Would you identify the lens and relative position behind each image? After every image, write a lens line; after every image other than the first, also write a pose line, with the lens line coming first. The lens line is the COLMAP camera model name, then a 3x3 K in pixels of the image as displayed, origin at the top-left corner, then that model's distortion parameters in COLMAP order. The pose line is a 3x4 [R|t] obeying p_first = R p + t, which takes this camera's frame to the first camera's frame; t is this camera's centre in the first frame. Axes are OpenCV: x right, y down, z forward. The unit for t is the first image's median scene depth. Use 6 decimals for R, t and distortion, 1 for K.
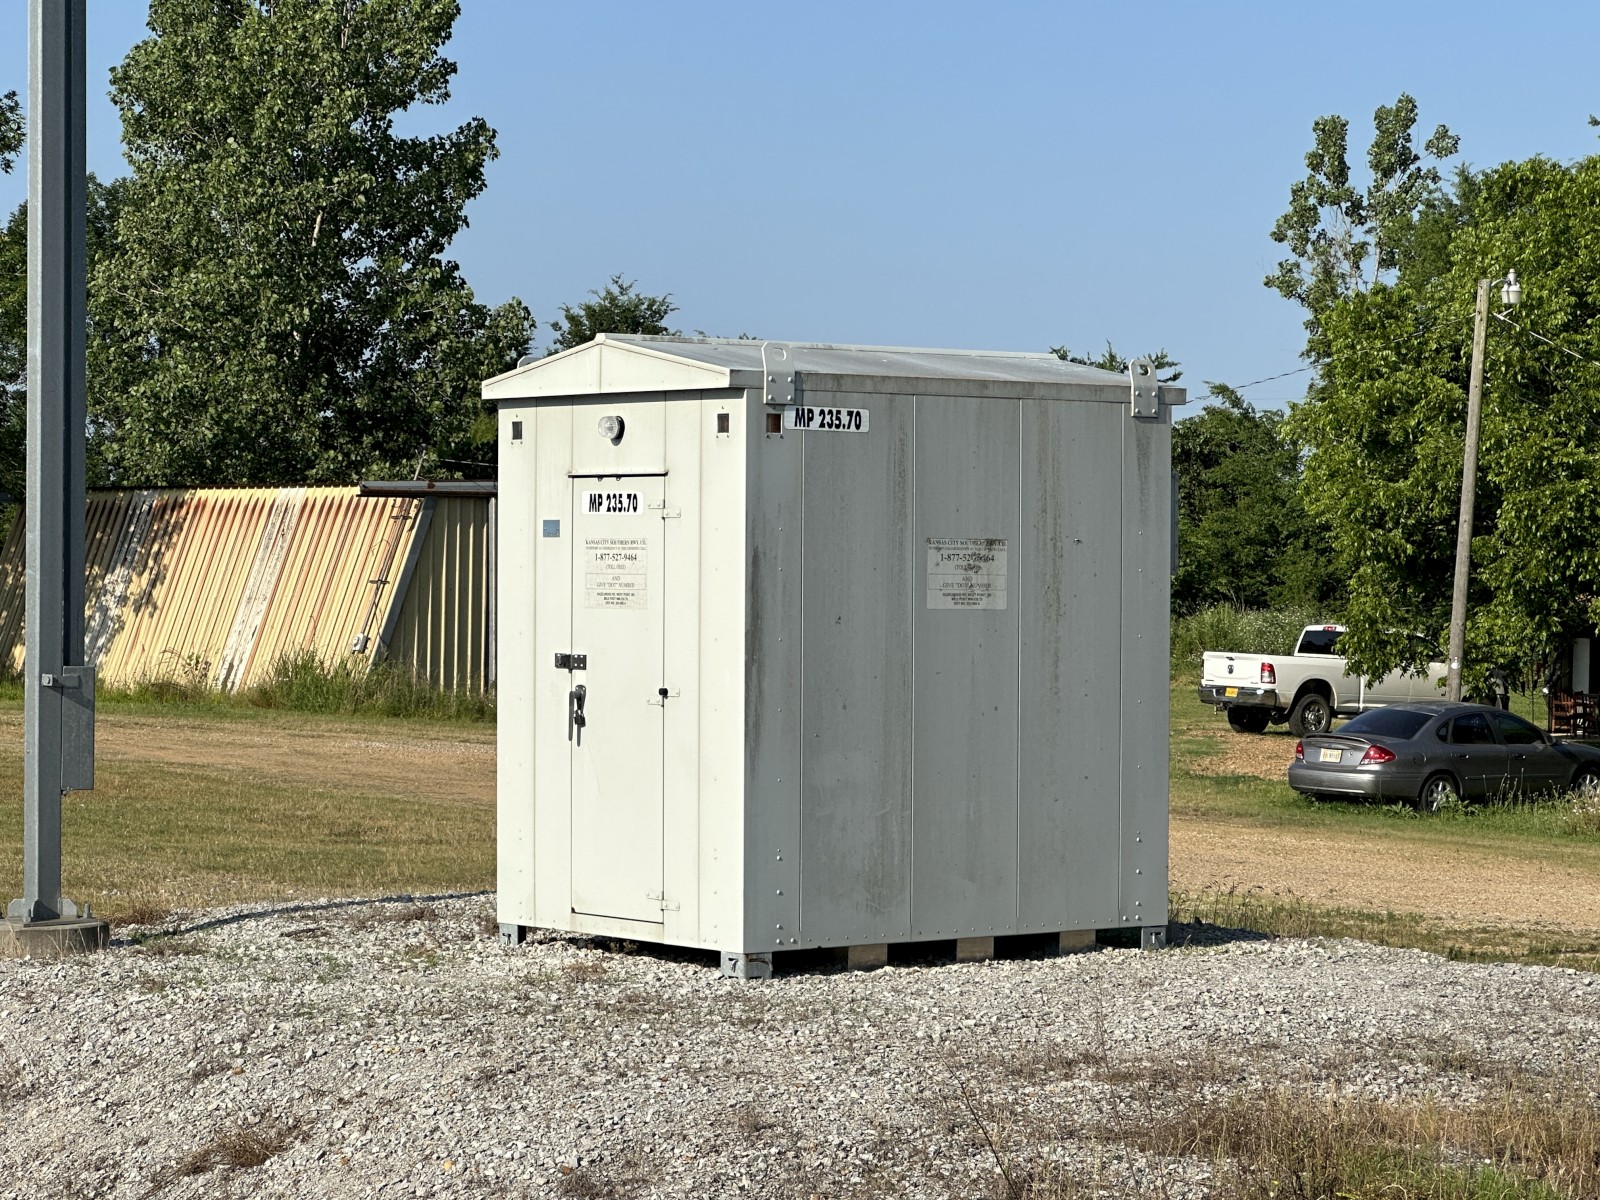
lens RADIAL K [[4332.0, 0, 800.0], [0, 4332.0, 600.0], [0, 0, 1]] dist [-0.044243, 2.251110]
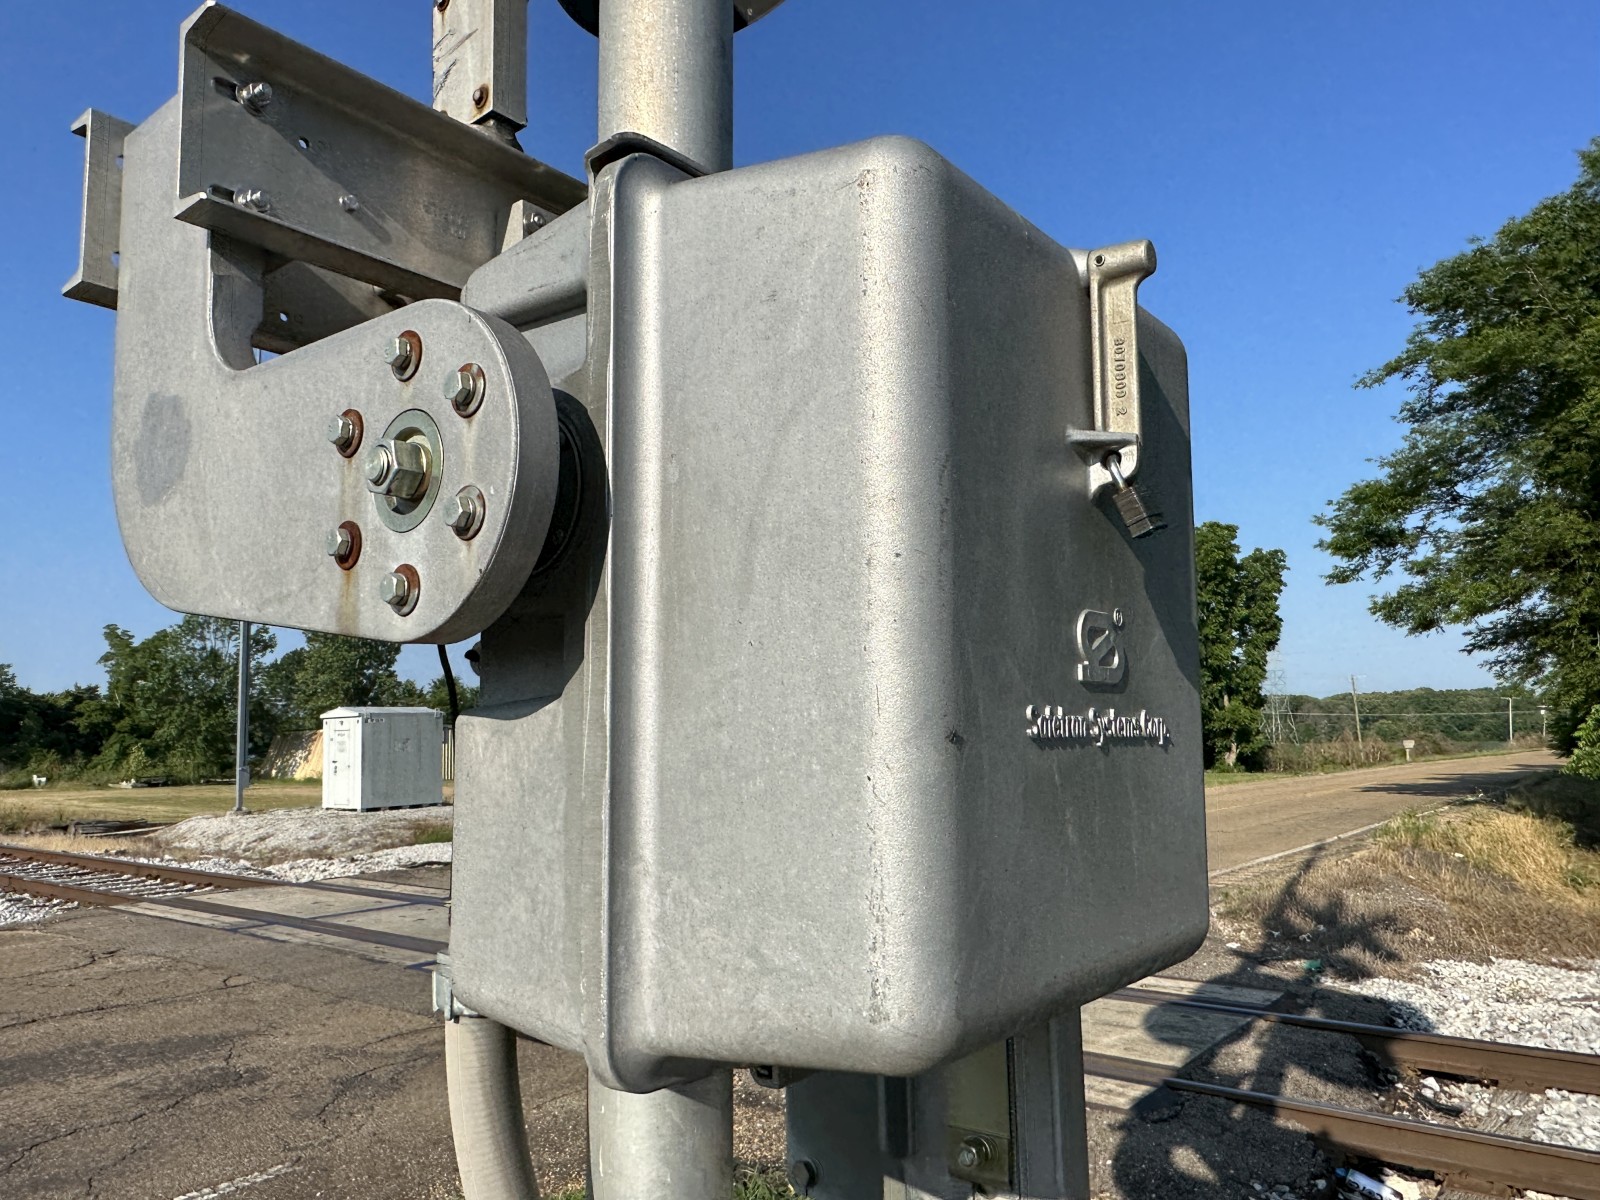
lens RADIAL K [[1168.3, 0, 804.2], [0, 1168.3, 637.2], [0, 0, 1]] dist [0.005871, -0.000247]
pose [[0.972877, -0.012377, 0.230992, 0.206834], [0.034050, 0.995353, -0.090078, 0.010428], [-0.228803, 0.095500, 0.968777, -0.724086]]
